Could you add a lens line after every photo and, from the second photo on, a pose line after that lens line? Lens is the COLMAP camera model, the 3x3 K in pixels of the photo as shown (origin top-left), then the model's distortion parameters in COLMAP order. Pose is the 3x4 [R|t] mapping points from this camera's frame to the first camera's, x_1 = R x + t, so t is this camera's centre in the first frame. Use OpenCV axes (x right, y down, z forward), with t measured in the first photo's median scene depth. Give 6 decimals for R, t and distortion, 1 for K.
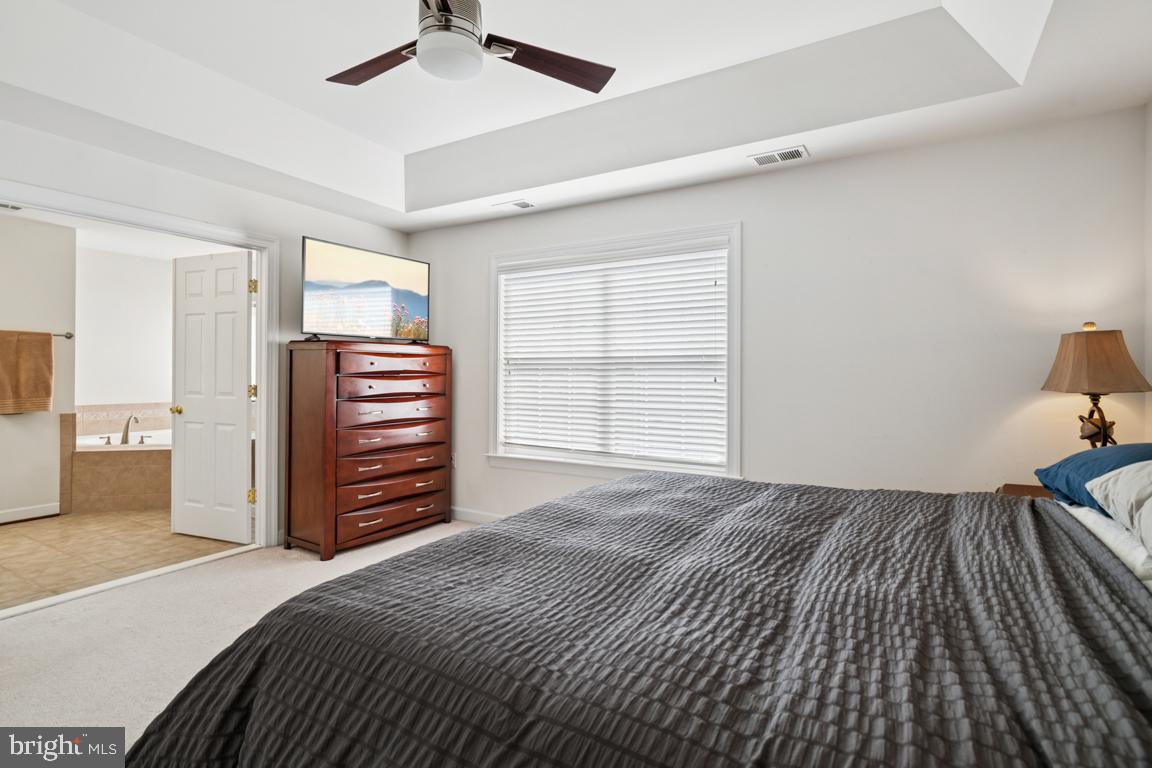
lens RADIAL K [[565.4, 0, 569.1], [0, 565.4, 376.3], [0, 0, 1]] dist [-0.002142, 0.008529]
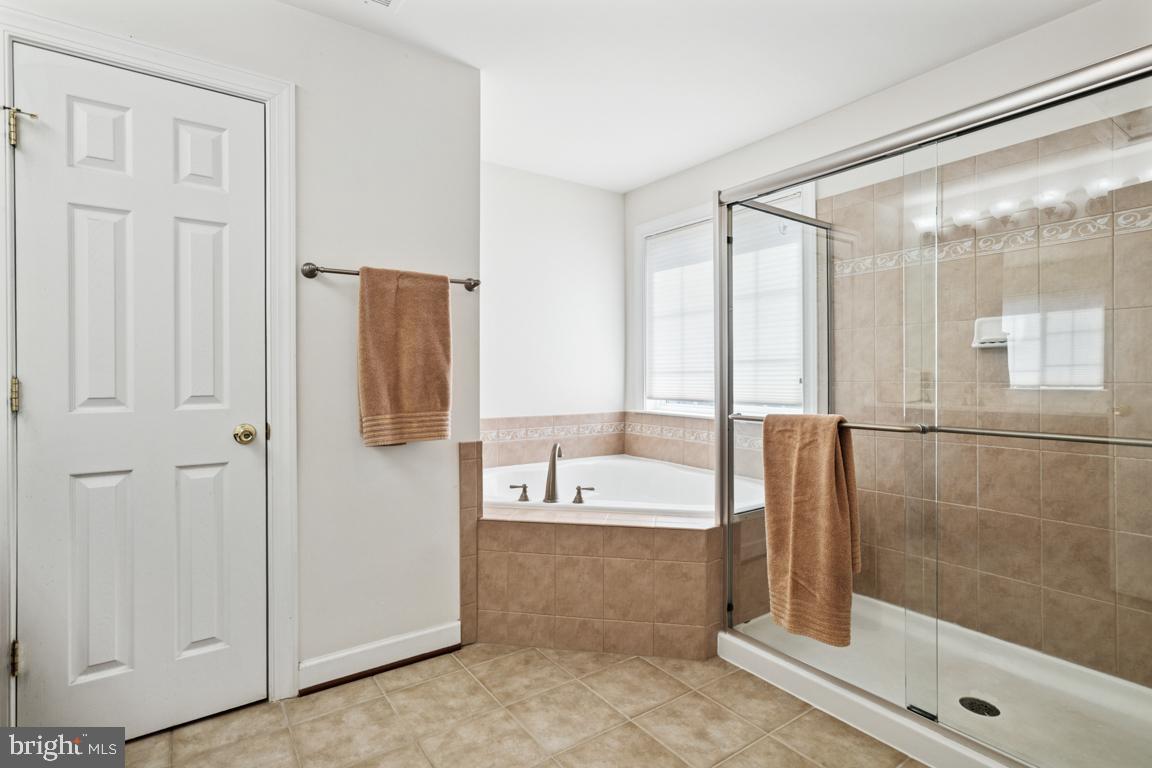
lens RADIAL K [[565.4, 0, 571.6], [0, 565.4, 387.4], [0, 0, 1]] dist [-0.002142, 0.008529]
pose [[0.908785, -0.001793, -0.417260, -0.576398], [0.006370, 0.999934, 0.009578, 0.013112], [0.417215, -0.011363, 0.908737, 0.568234]]
